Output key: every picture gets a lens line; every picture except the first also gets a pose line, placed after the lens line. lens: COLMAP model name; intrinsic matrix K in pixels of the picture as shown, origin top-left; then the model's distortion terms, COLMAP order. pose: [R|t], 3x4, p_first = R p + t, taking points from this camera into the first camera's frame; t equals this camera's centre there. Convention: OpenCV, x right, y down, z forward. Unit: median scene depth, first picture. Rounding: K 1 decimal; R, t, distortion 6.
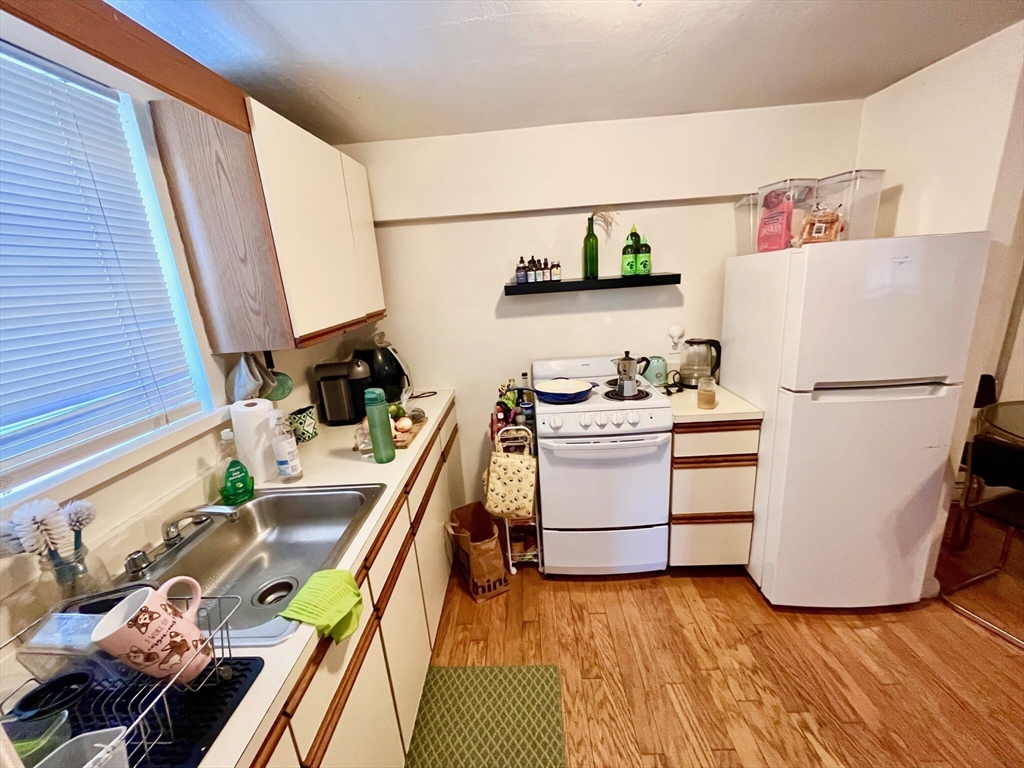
lens RADIAL K [[412.3, 0, 510.8], [0, 412.3, 387.2], [0, 0, 1]] dist [-0.003002, 0.000134]
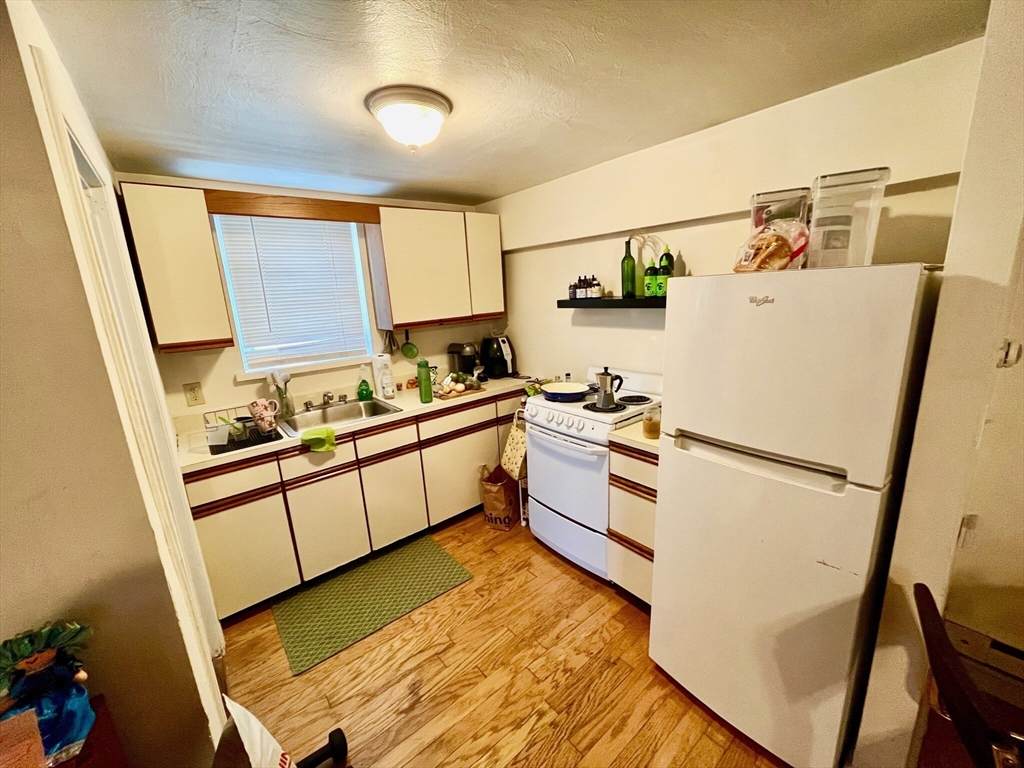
lens RADIAL K [[412.3, 0, 510.8], [0, 412.3, 387.2], [0, 0, 1]] dist [-0.003002, 0.000134]
pose [[0.658417, 0.206172, -0.723865, 0.924259], [-0.193574, 0.975784, 0.101852, -0.098770], [0.727335, 0.073060, 0.682382, 0.081464]]
